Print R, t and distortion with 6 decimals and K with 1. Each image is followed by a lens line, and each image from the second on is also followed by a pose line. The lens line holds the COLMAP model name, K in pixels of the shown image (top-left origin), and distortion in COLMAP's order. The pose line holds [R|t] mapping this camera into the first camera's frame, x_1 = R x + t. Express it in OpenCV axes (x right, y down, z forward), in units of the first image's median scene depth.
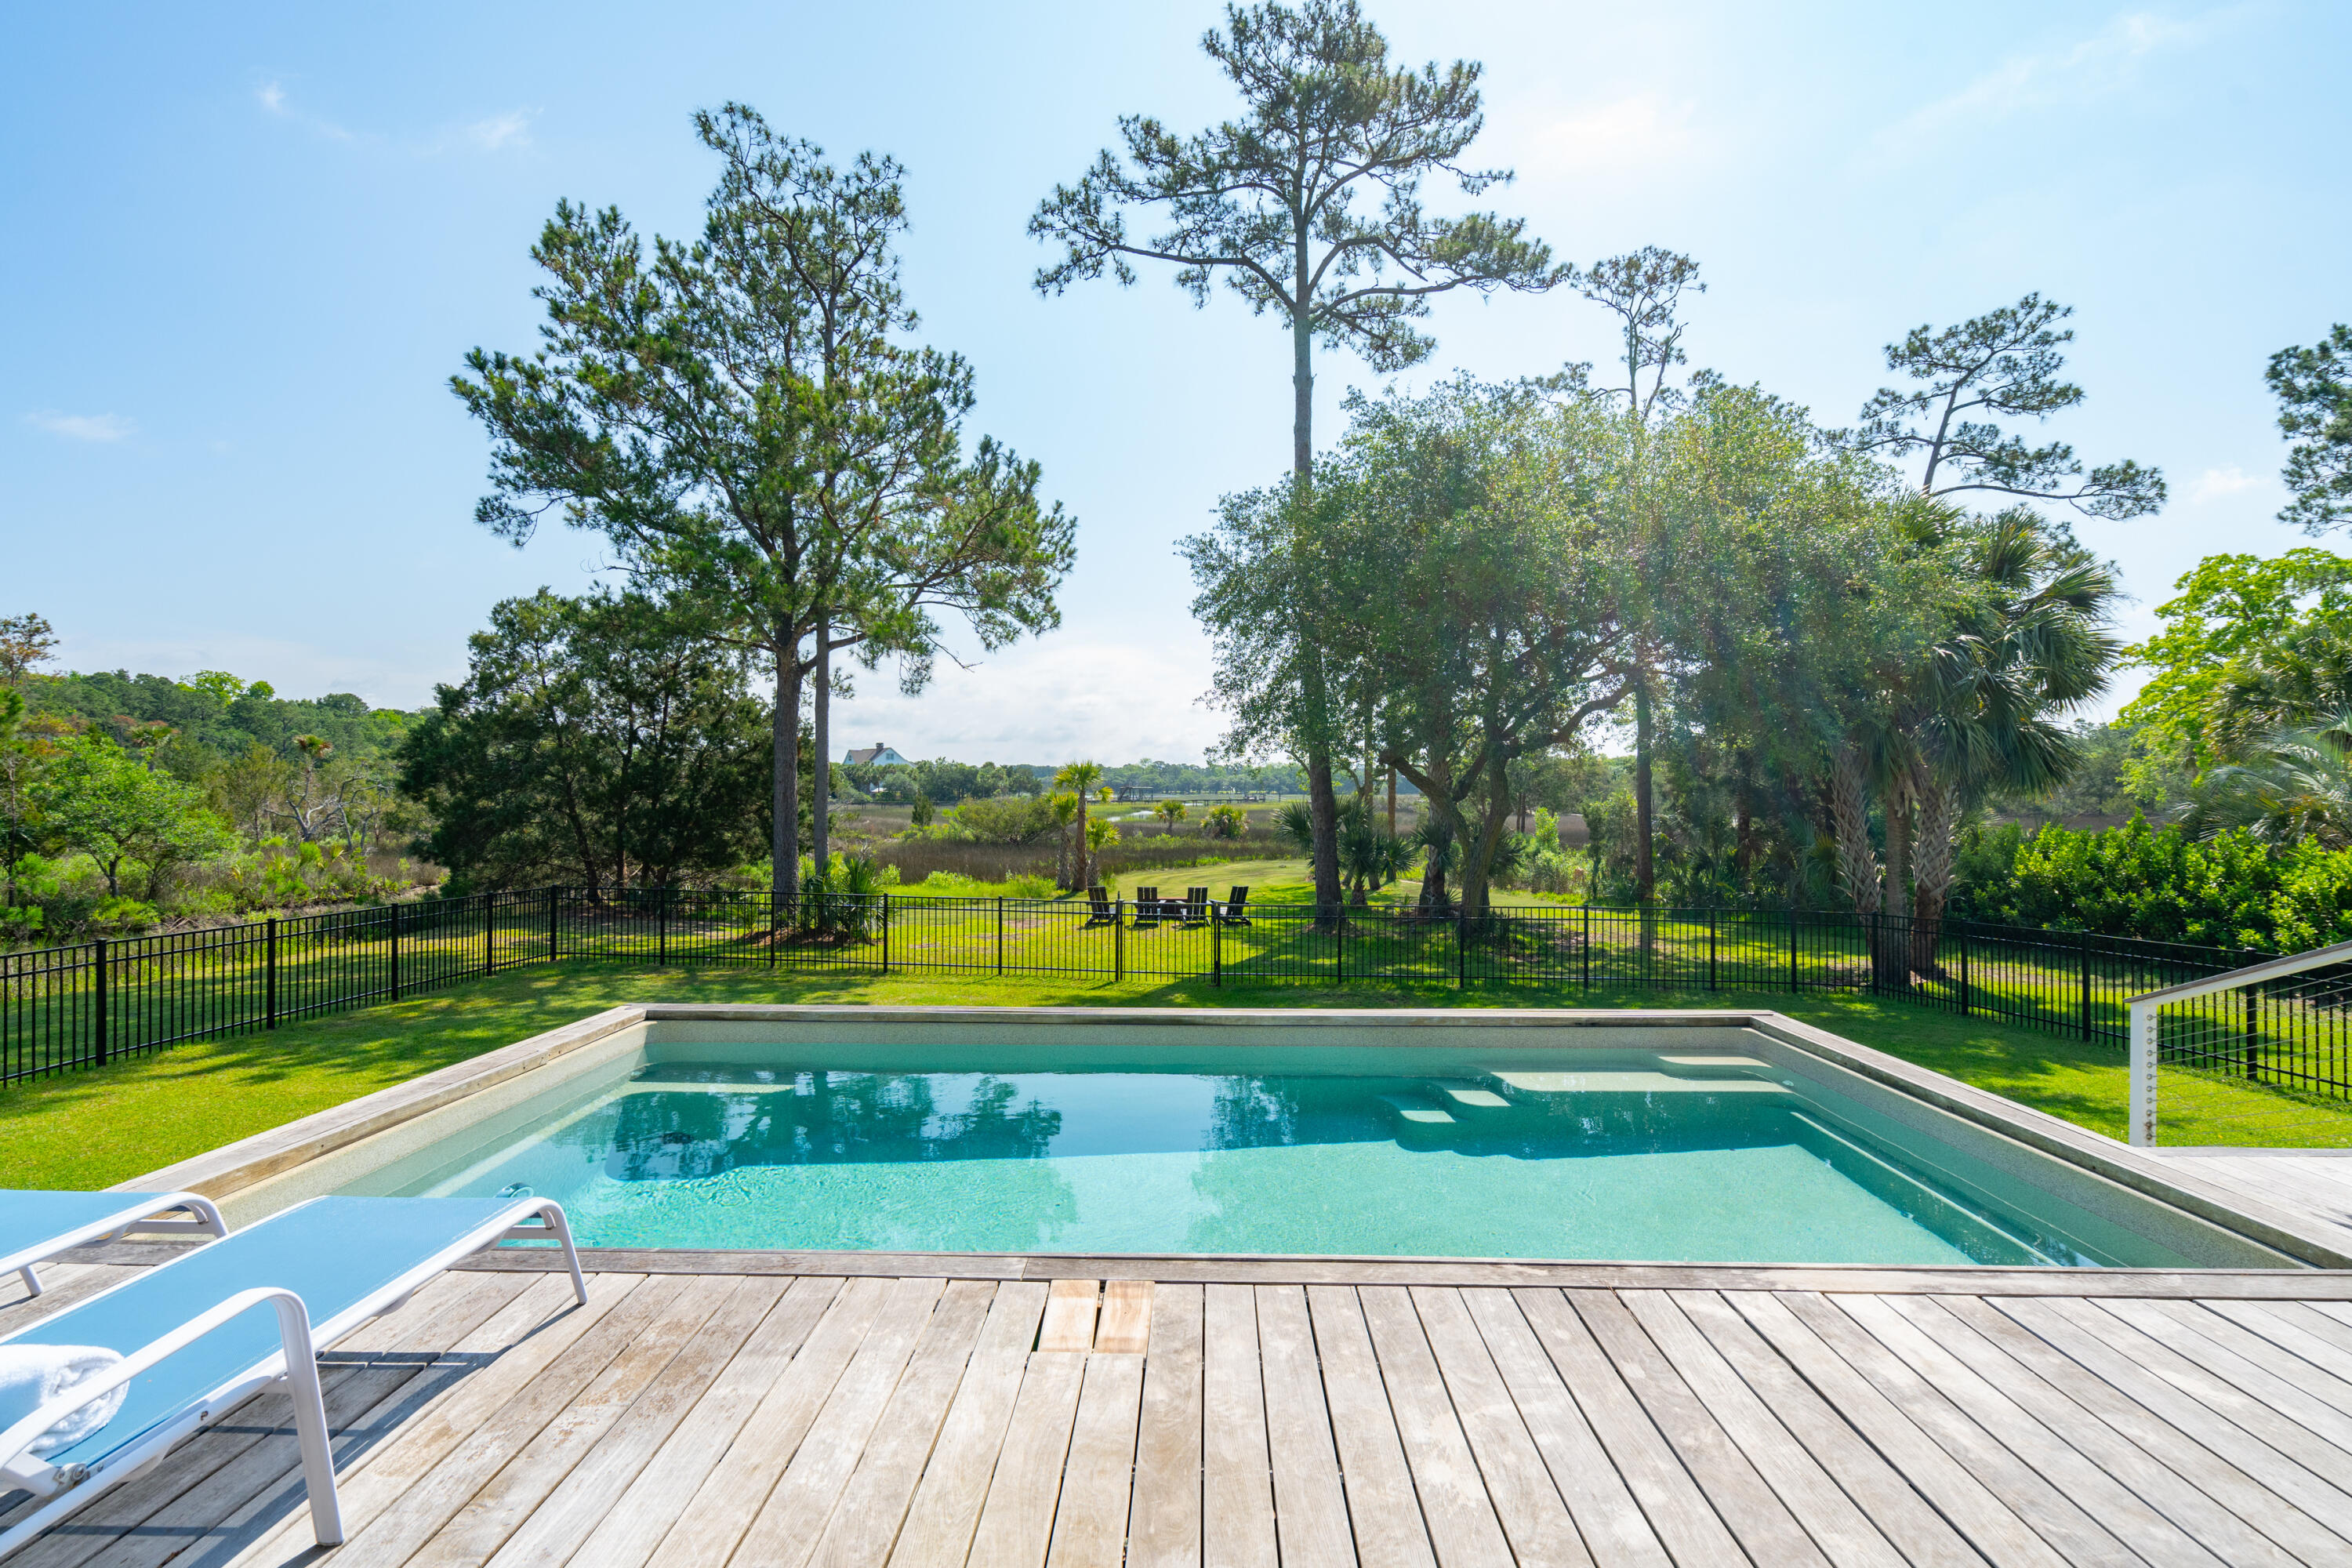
lens RADIAL K [[1070.8, 0, 1176.0], [0, 1070.8, 784.0], [0, 0, 1]] dist [-0.006078, 0.000377]
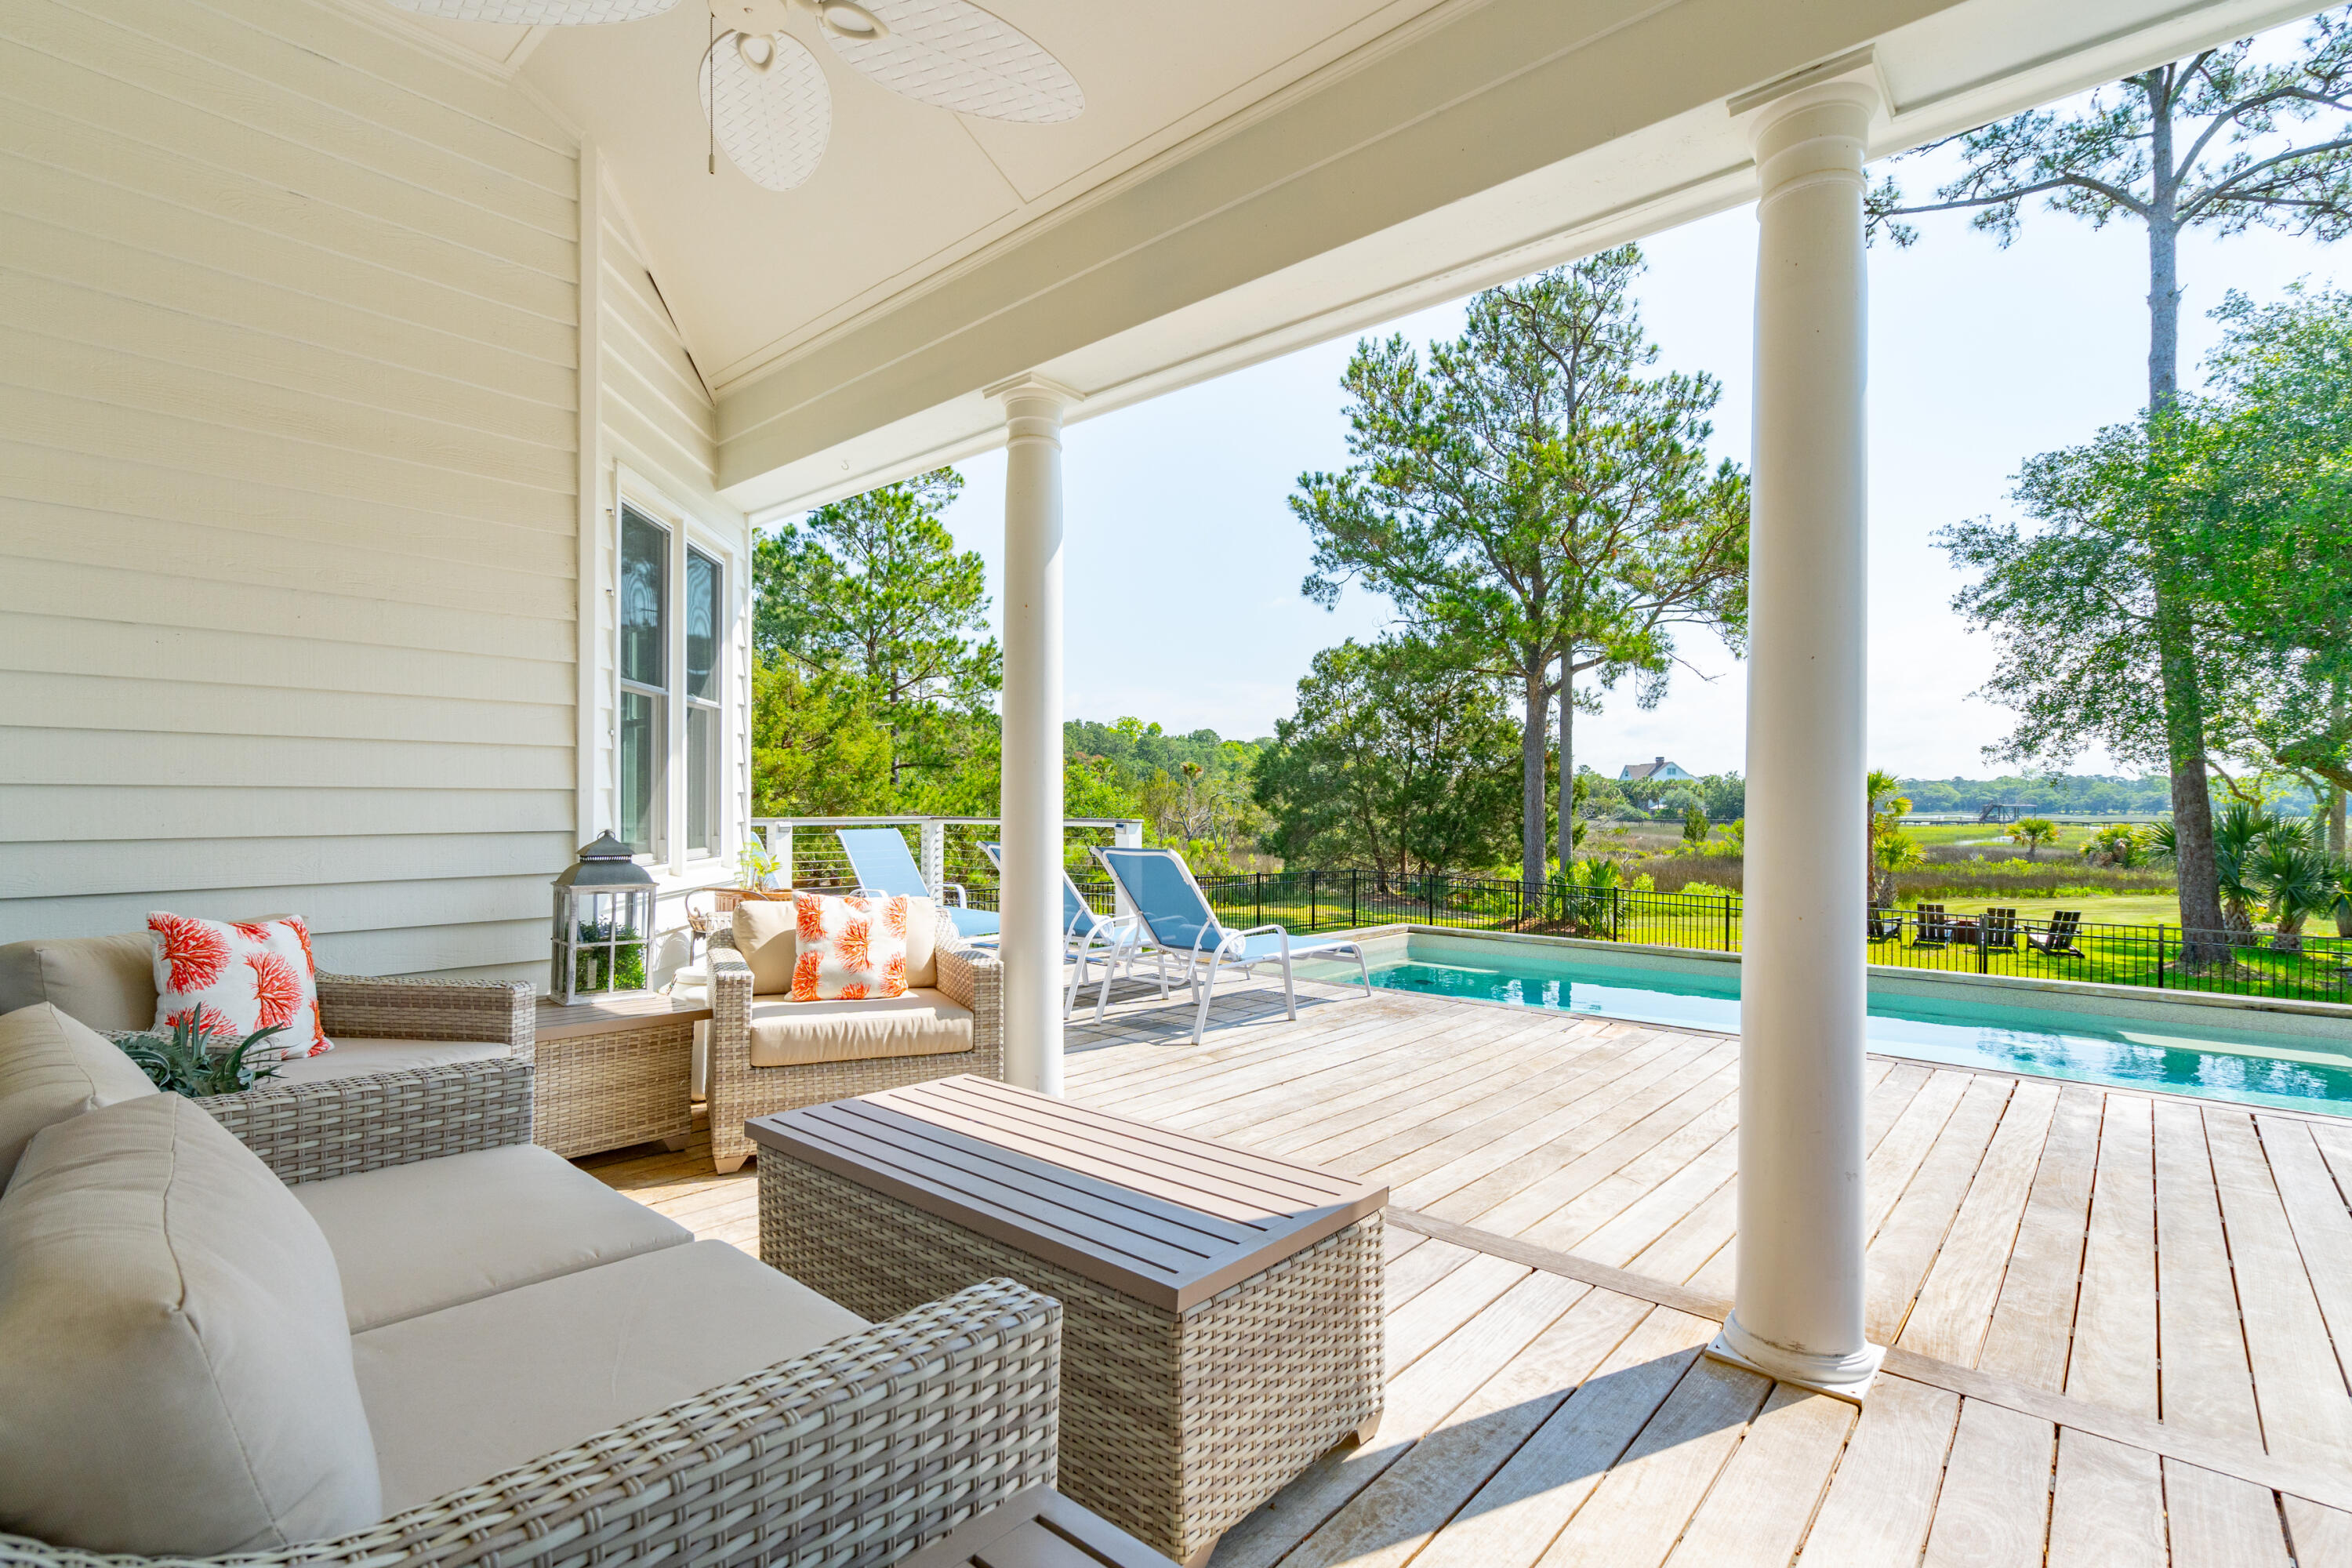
lens RADIAL K [[1097.4, 0, 1141.5], [0, 1097.4, 809.7], [0, 0, 1]] dist [0.001874, 0.000335]
pose [[0.753618, 0.004418, -0.657298, 0.084136], [0.000075, 0.999977, 0.006807, 0.009143], [0.657313, -0.005179, 0.753600, -0.149239]]
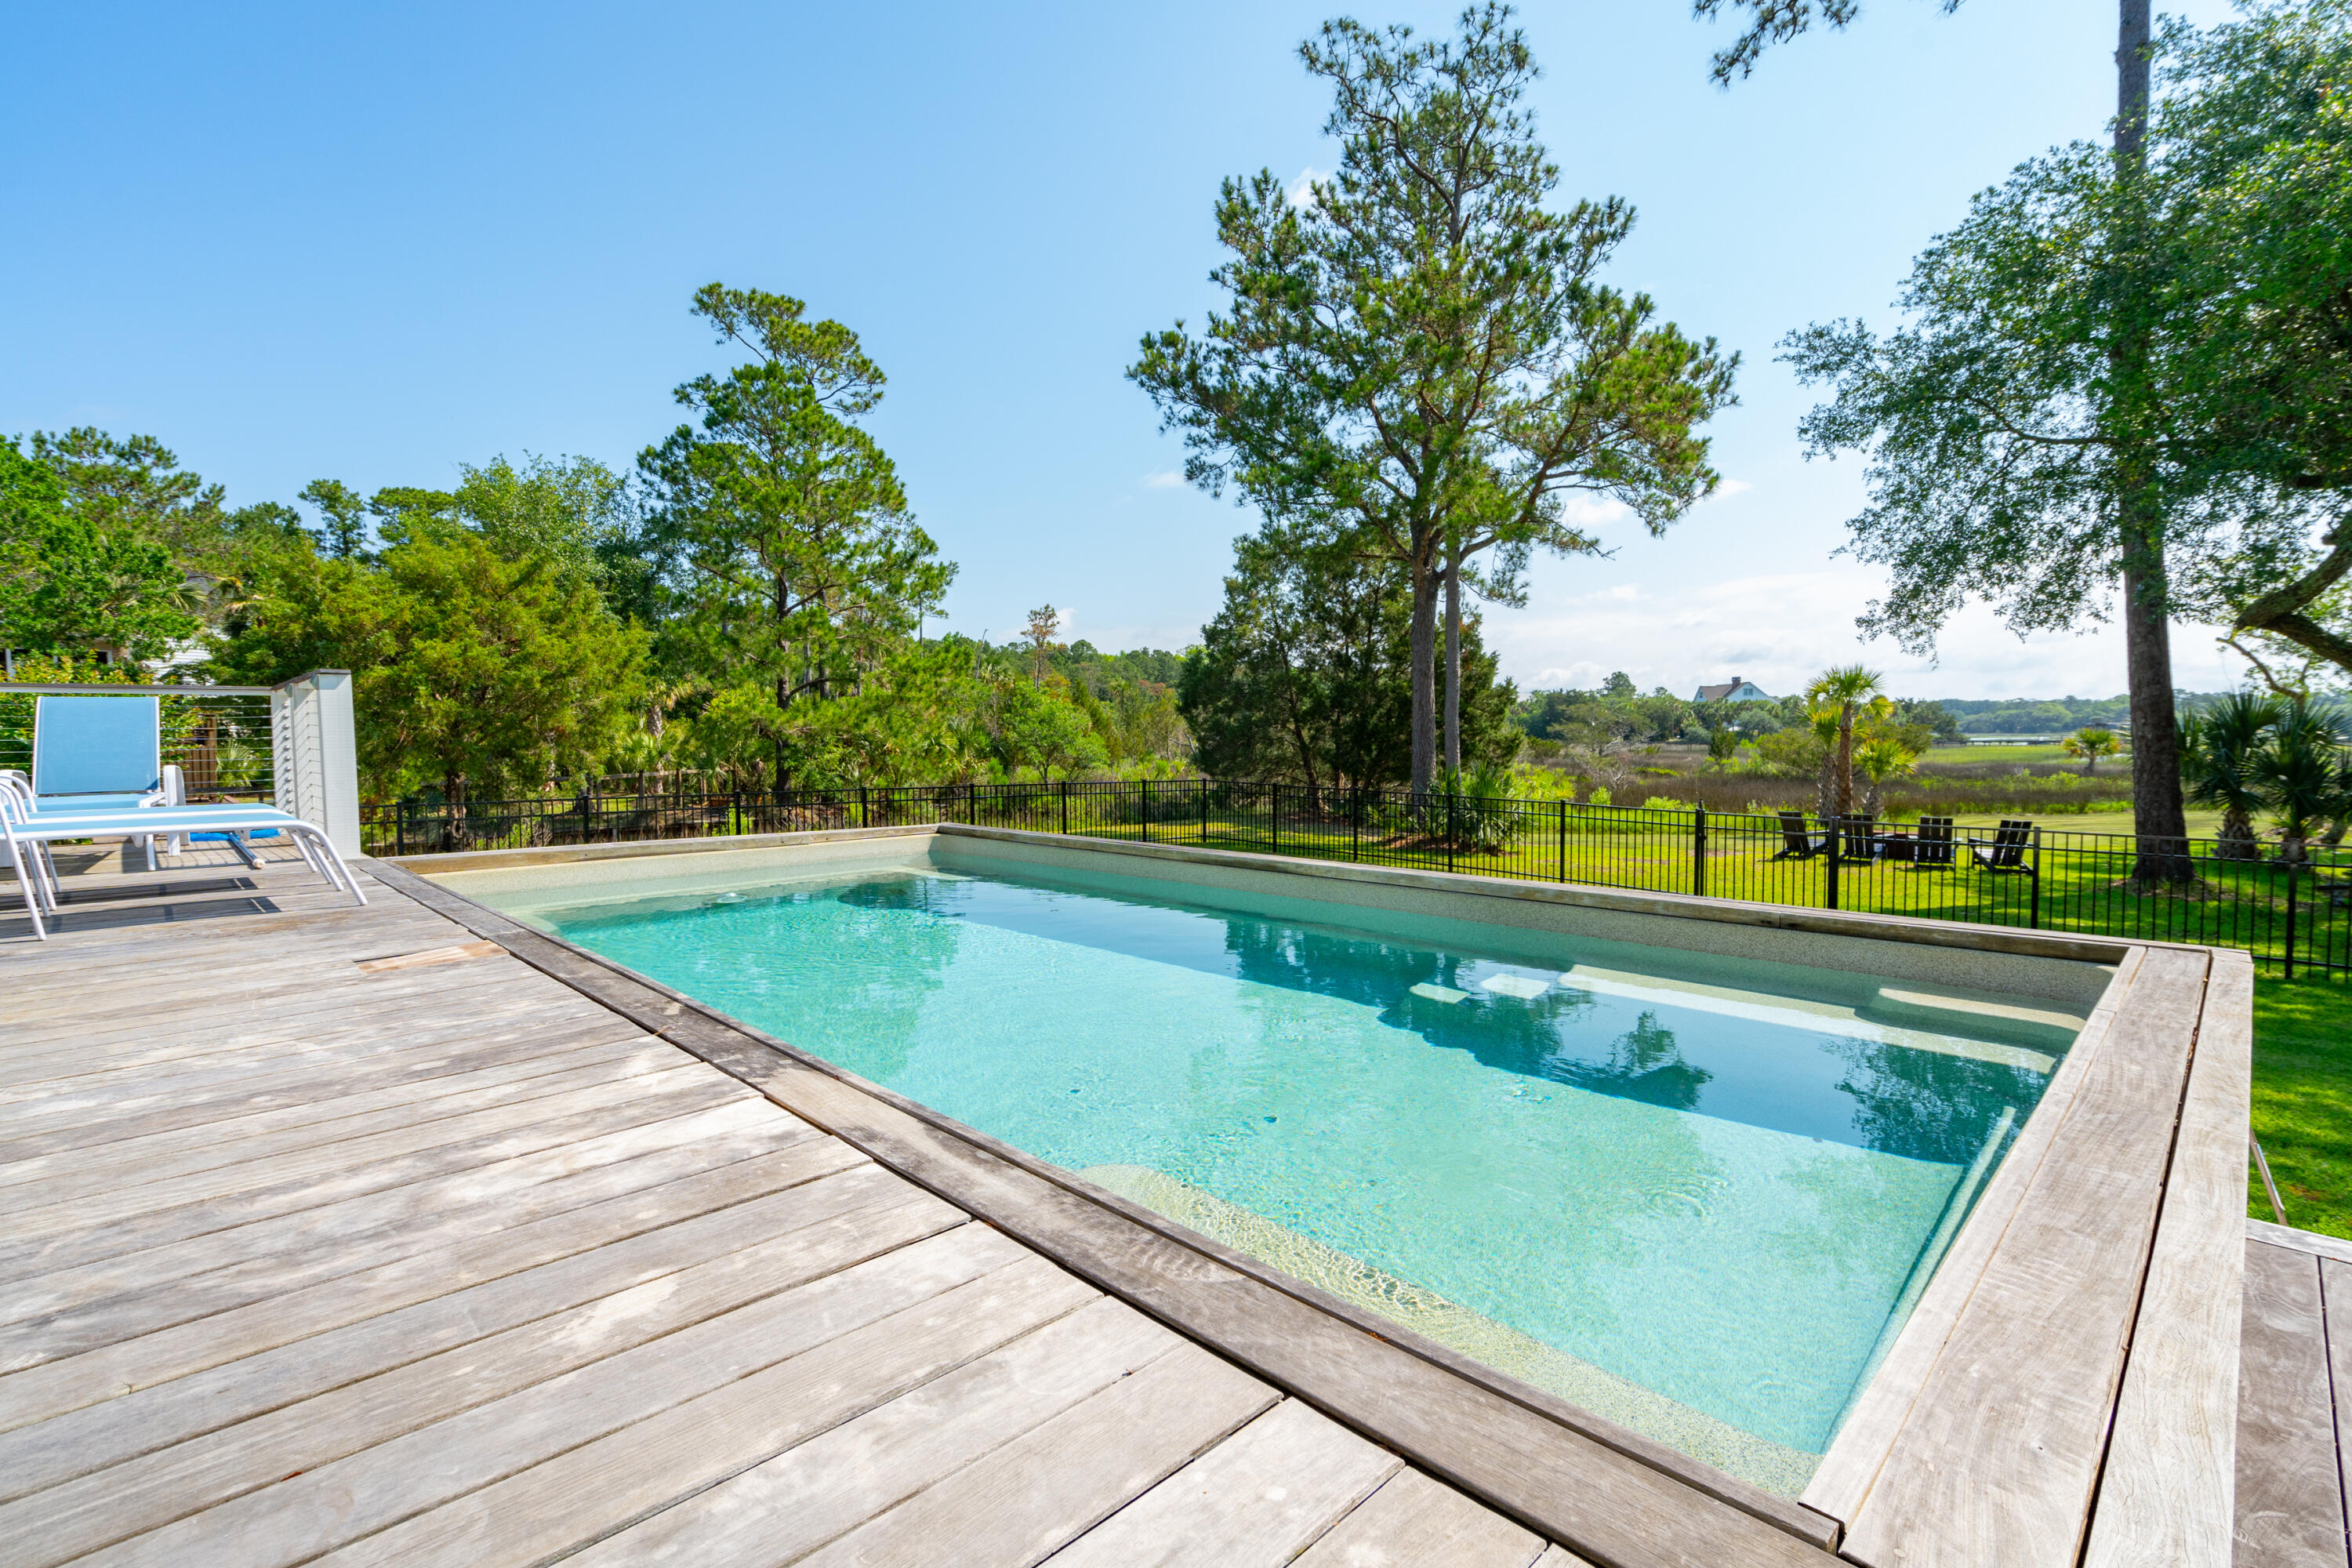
lens RADIAL K [[1084.6, 0, 1176.0], [0, 1084.6, 784.0], [0, 0, 1]] dist [0.001917, 0.000569]
pose [[0.713022, 0.025205, -0.700688, 0.177469], [0.009357, 0.998923, 0.045455, 0.034770], [0.701079, -0.038966, 0.712018, 0.097418]]
